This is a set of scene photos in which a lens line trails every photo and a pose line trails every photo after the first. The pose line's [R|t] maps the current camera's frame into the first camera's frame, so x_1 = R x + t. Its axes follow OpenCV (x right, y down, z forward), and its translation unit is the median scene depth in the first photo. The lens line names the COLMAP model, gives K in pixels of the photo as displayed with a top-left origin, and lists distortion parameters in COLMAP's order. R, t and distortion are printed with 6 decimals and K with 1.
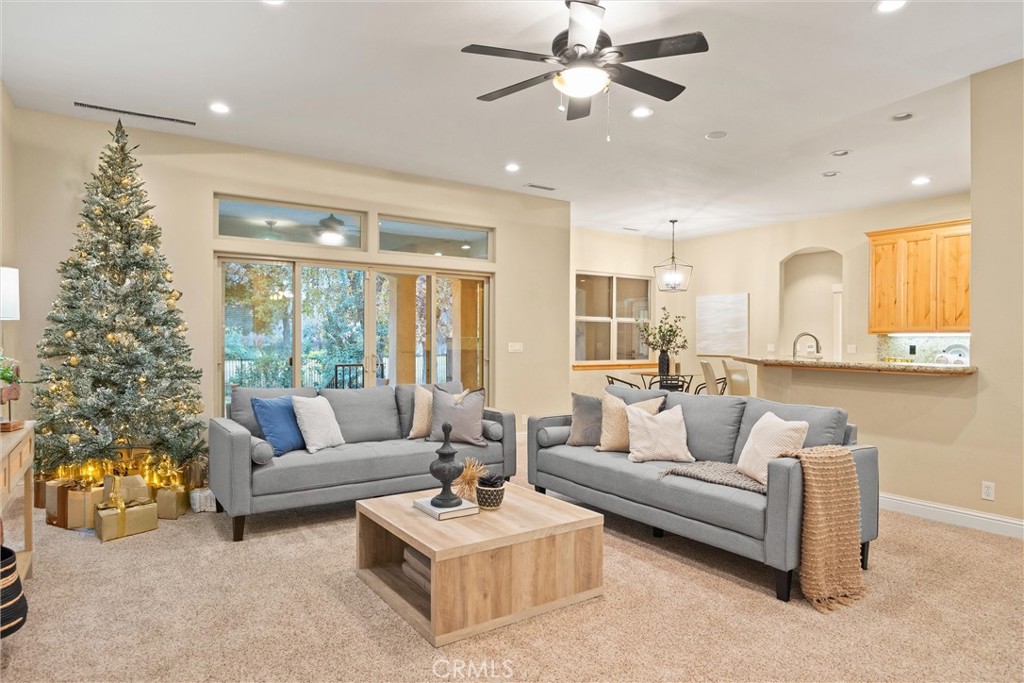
lens RADIAL K [[600.0, 0, 513.5], [0, 600.0, 345.3], [0, 0, 1]] dist [-0.007799, -0.000220]
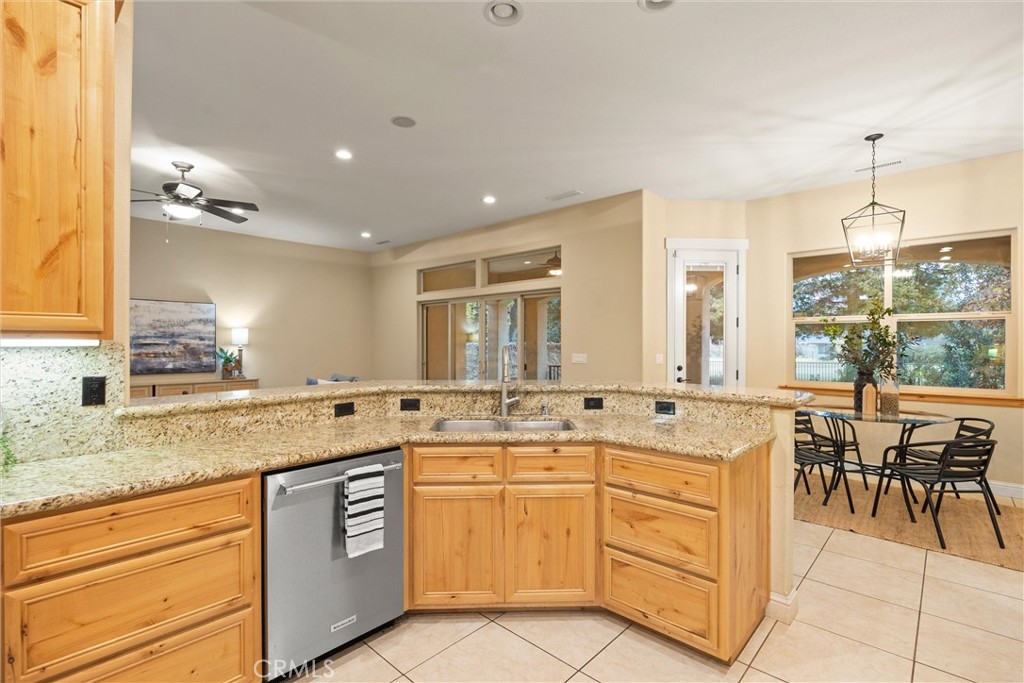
lens RADIAL K [[474.3, 0, 514.4], [0, 474.3, 344.0], [0, 0, 1]] dist [-0.001417, 0.003206]
pose [[0.239108, -0.002906, -0.970989, 0.820543], [-0.005454, 0.999976, -0.004335, -0.018243], [0.970978, 0.006332, 0.239087, 0.774833]]
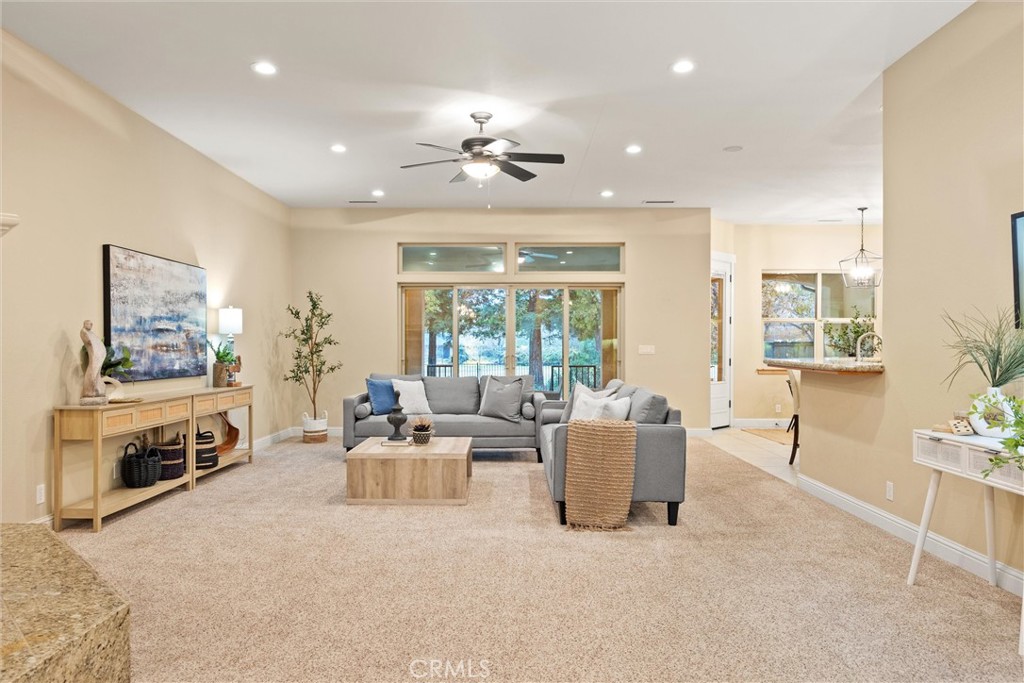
lens RADIAL K [[670.1, 0, 506.0], [0, 670.1, 350.4], [0, 0, 1]] dist [0.002819, -0.002340]
pose [[0.823948, 0.000506, -0.566666, 0.530964], [-0.001595, 0.999998, -0.001425, 0.007618], [0.566664, 0.002078, 0.823947, -0.164059]]
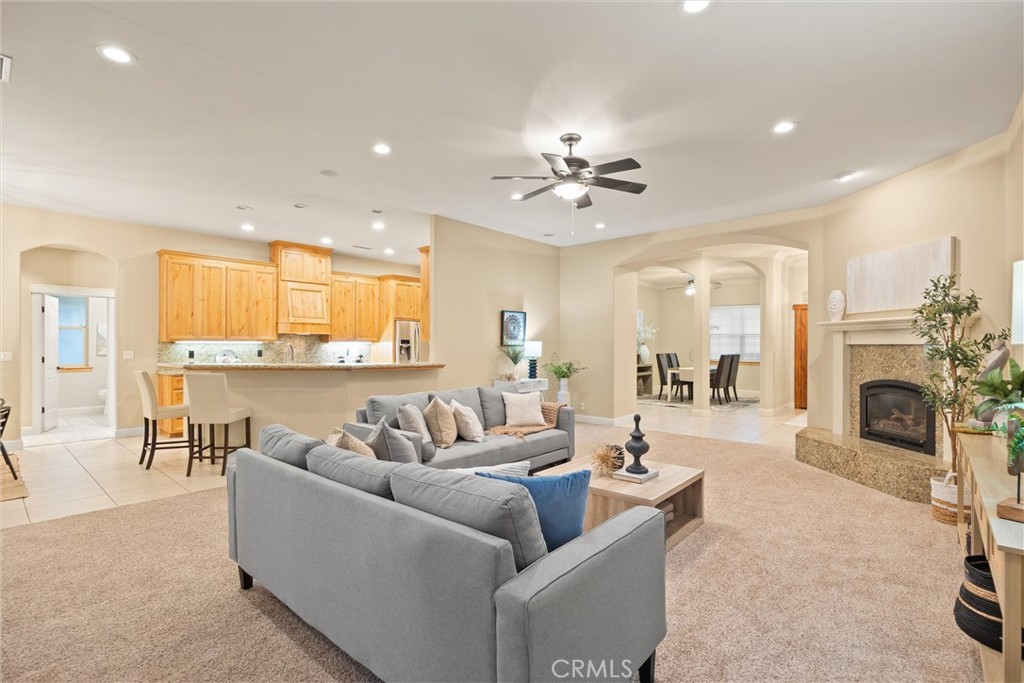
lens RADIAL K [[474.3, 0, 515.1], [0, 474.3, 346.8], [0, 0, 1]] dist [-0.001417, 0.003206]
pose [[-0.263152, -0.012284, 0.964676, -0.499156], [0.001651, 0.999912, 0.013184, -0.021912], [-0.964753, 0.005062, -0.263109, 0.699403]]
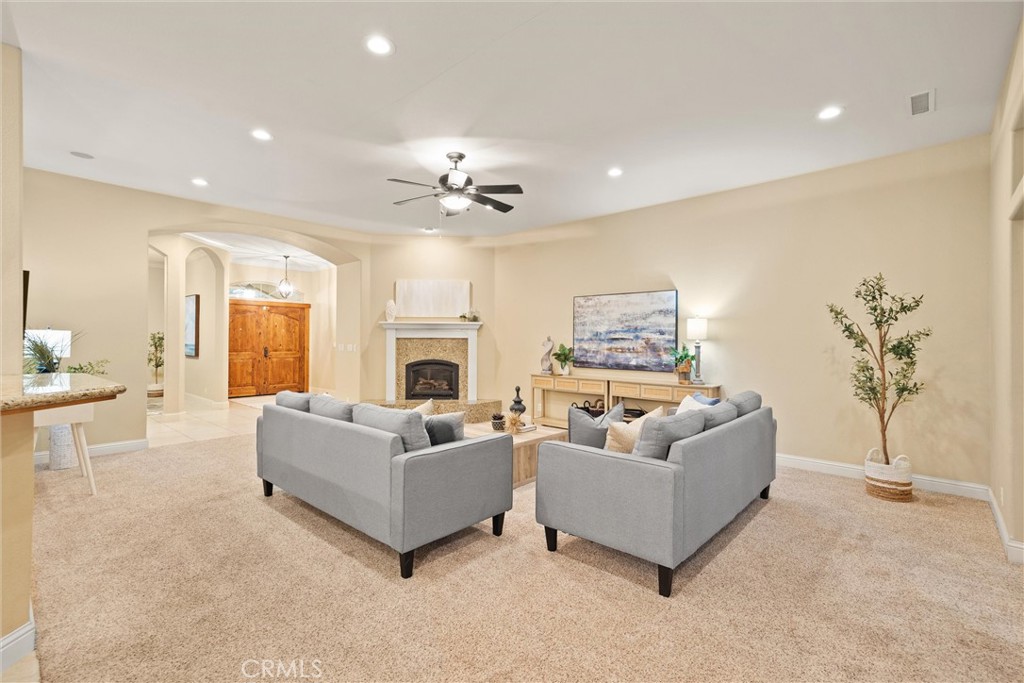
lens RADIAL K [[459.5, 0, 516.0], [0, 459.5, 339.1], [0, 0, 1]] dist [-0.000428, -0.000728]
pose [[-0.968022, -0.010609, -0.250642, 0.131656], [-0.011547, 0.999931, 0.002268, -0.017363], [0.250601, 0.005090, -0.968077, 1.124182]]
